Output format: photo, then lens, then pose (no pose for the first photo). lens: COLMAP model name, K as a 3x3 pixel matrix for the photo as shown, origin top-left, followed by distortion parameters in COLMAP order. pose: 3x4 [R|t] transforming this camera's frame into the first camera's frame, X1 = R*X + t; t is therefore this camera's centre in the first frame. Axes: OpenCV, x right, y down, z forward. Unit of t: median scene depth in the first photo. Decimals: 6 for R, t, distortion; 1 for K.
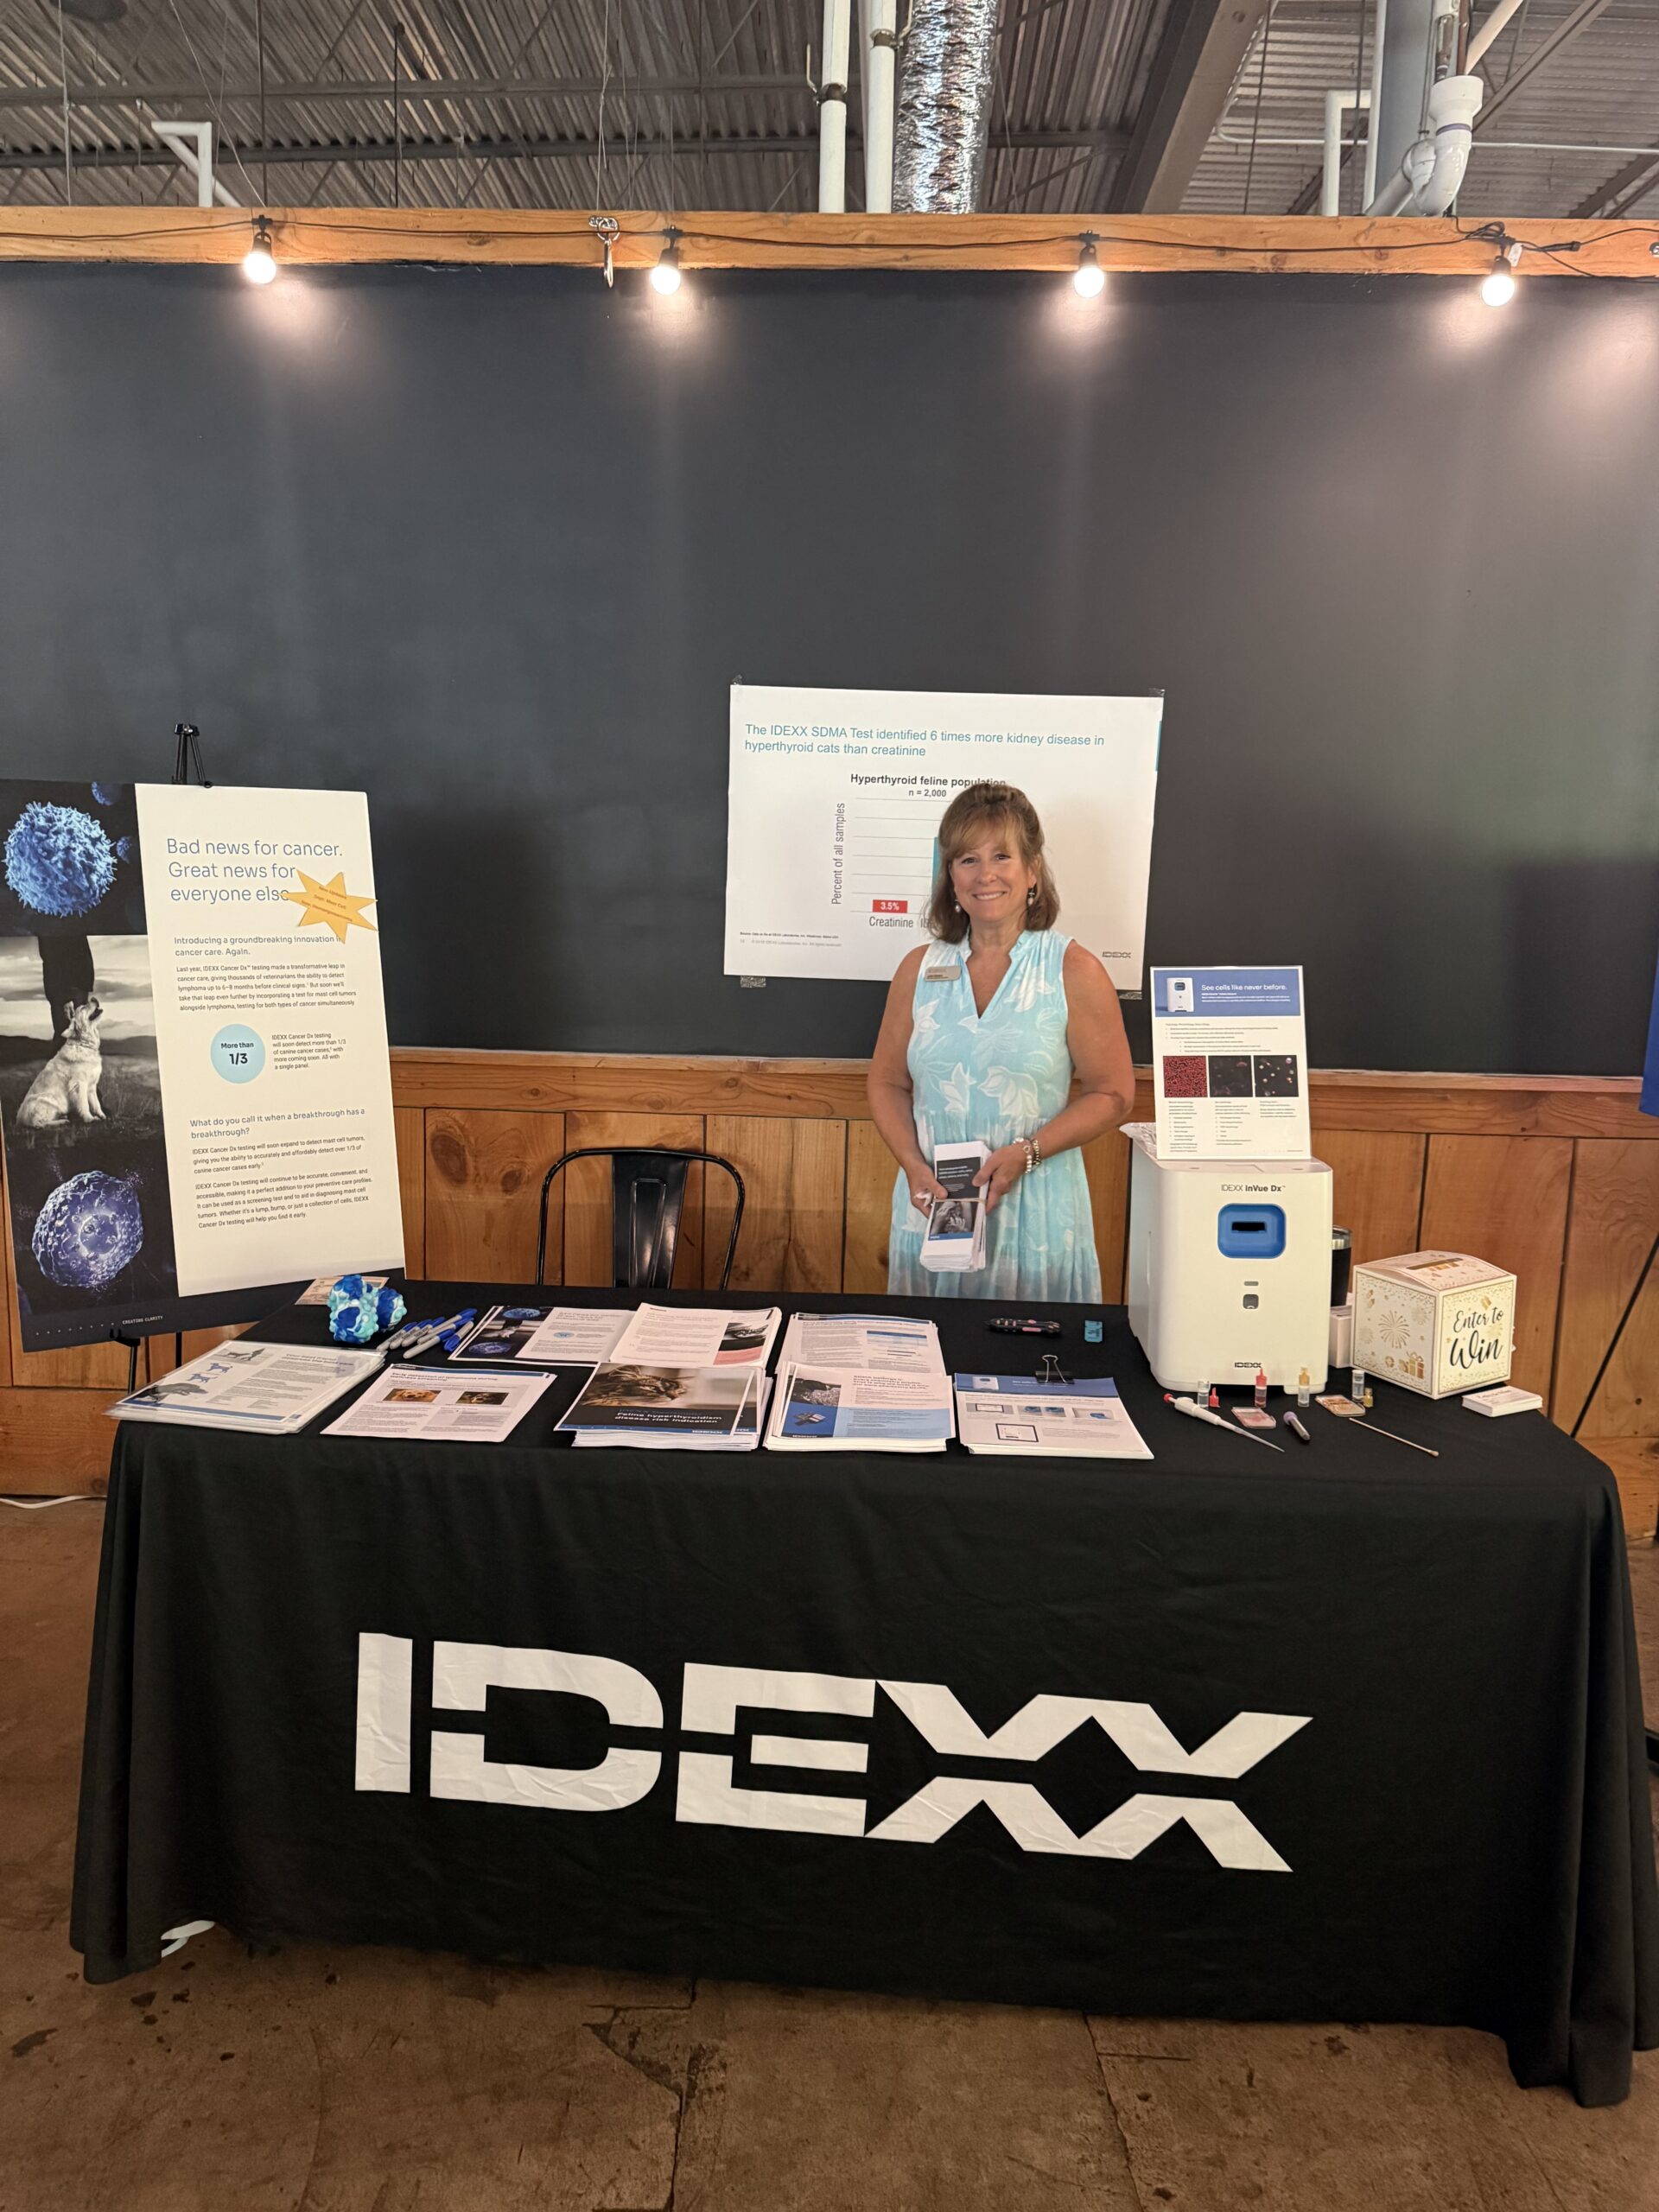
lens RADIAL K [[1566.3, 0, 794.0], [0, 1566.3, 1129.6], [0, 0, 1]] dist [0.023451, -0.039081]
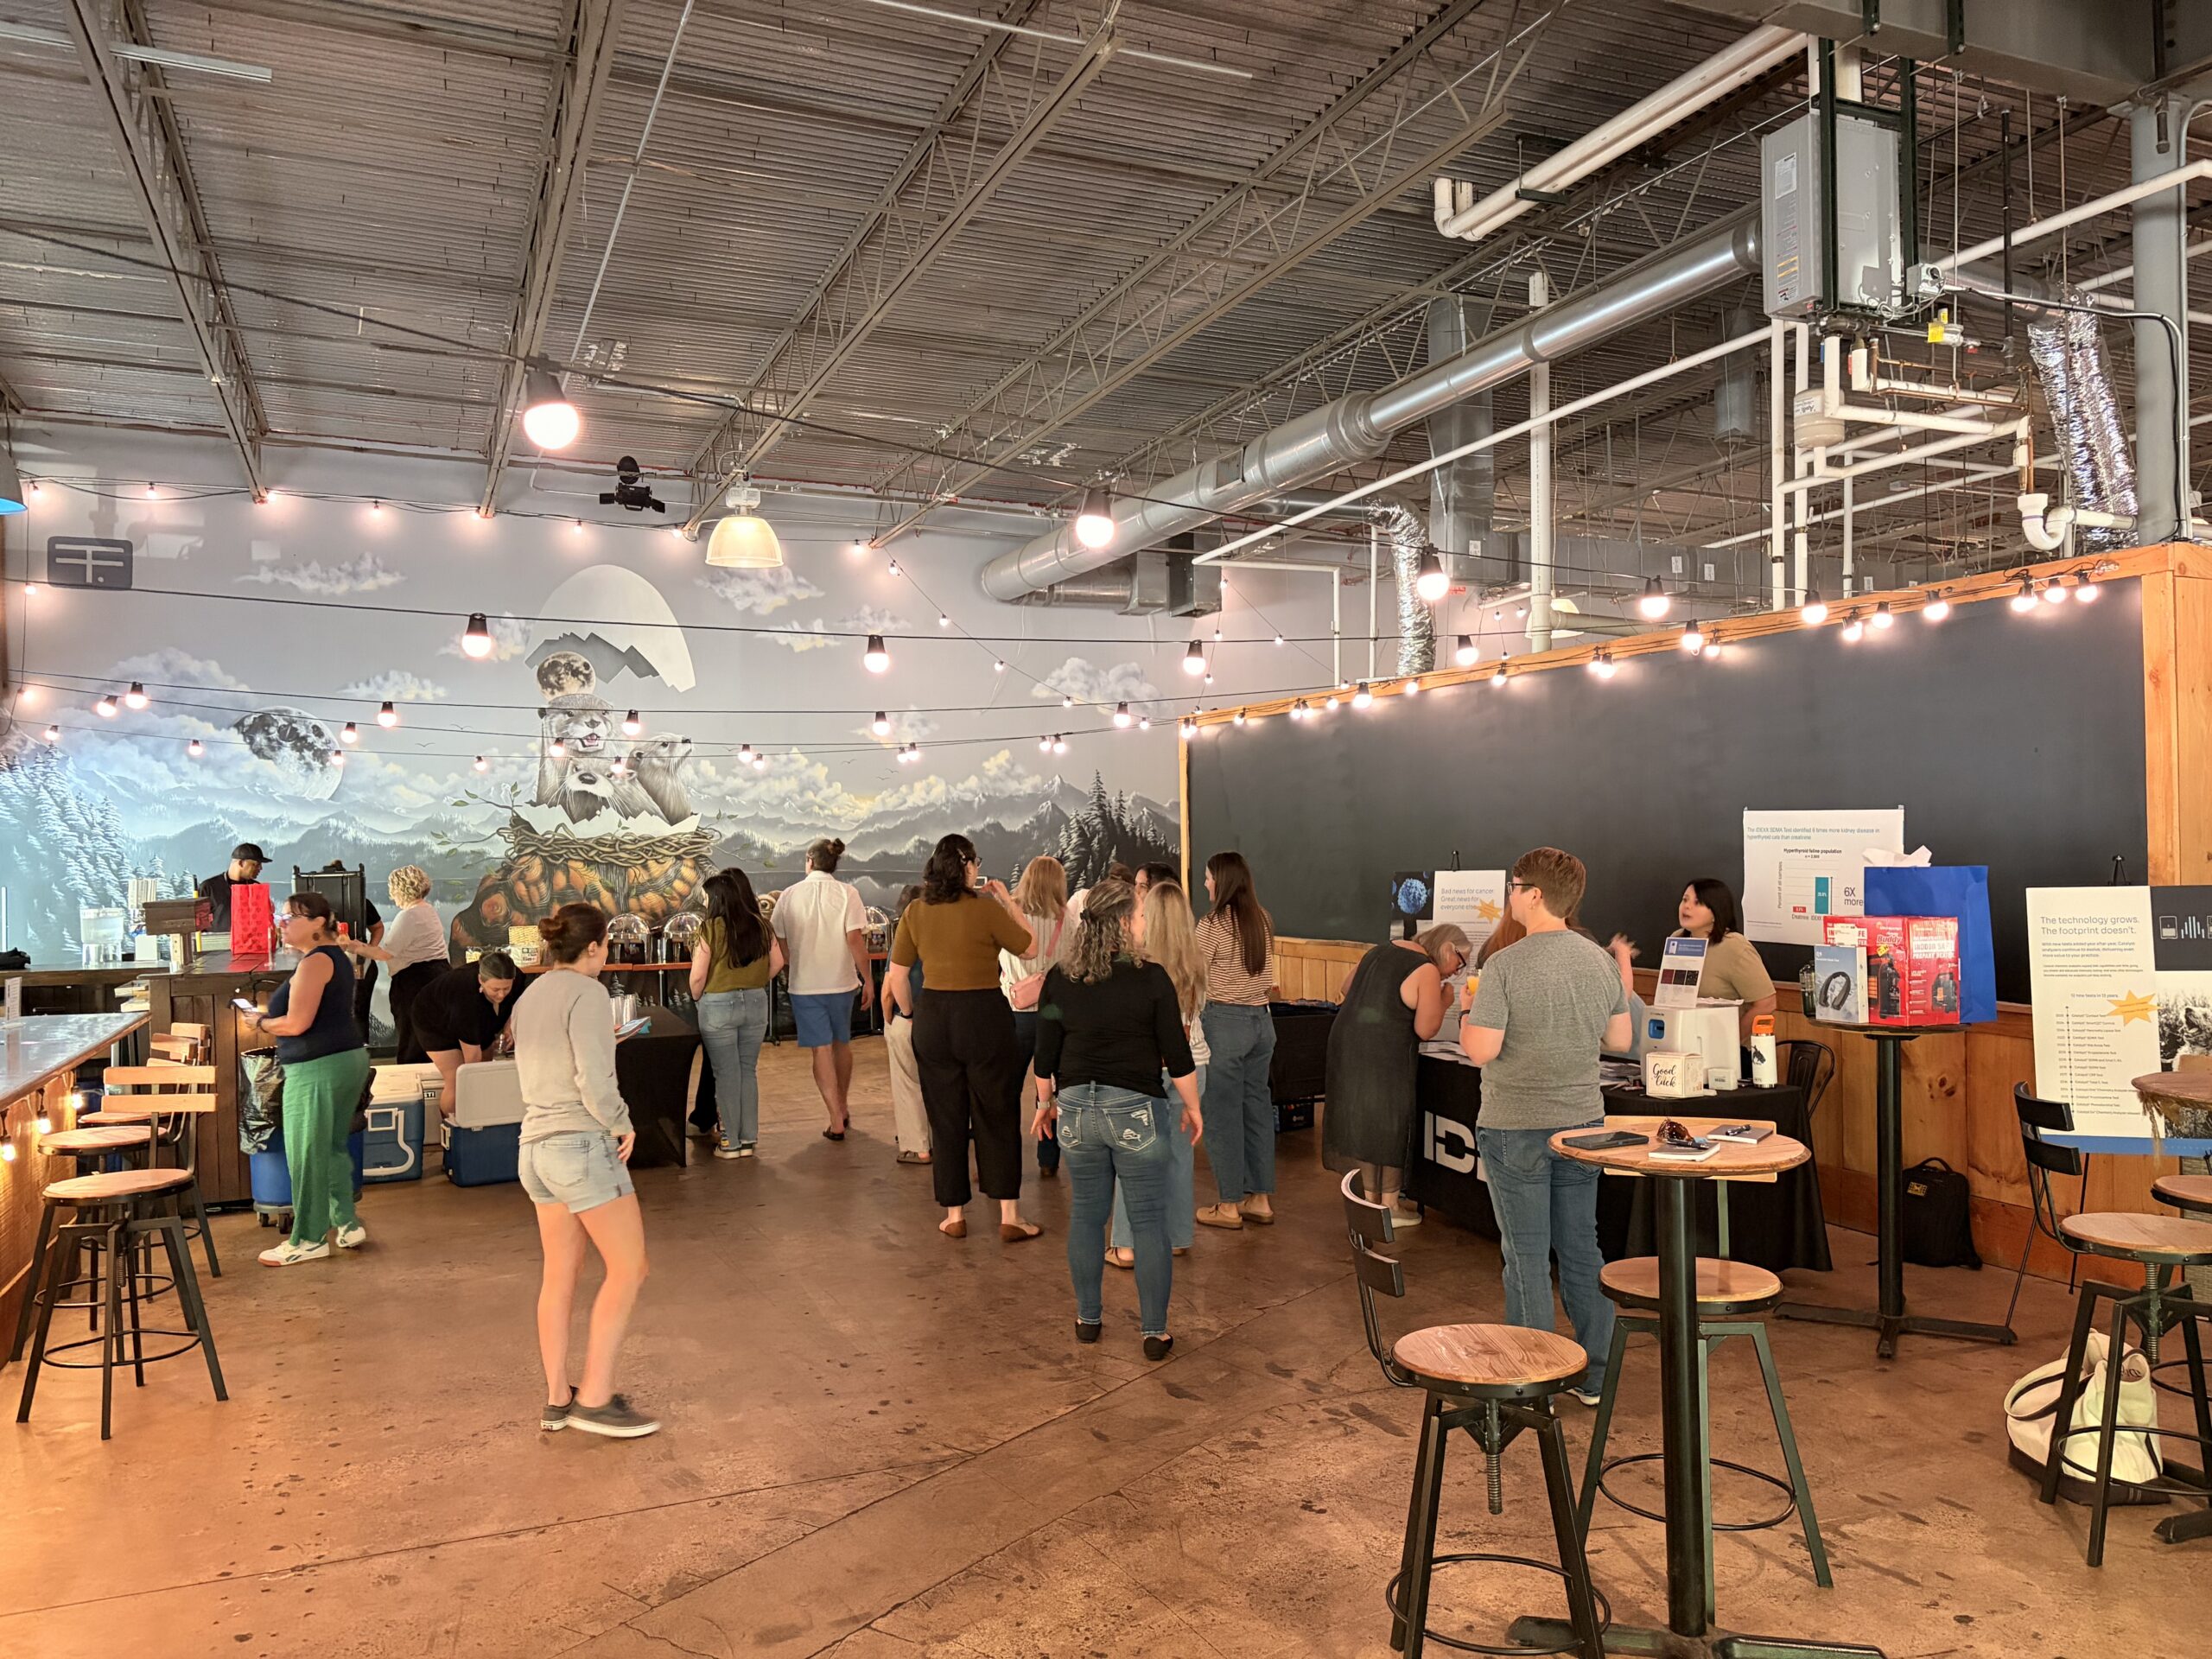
lens RADIAL K [[1664.6, 0, 1108.9], [0, 1664.6, 818.7], [0, 0, 1]] dist [-0.009903, 0.002480]
pose [[0.444360, -0.024504, -0.895513, 2.474114], [-0.124360, 0.988260, -0.088750, 0.076591], [0.887175, 0.150803, 0.436096, -1.227631]]
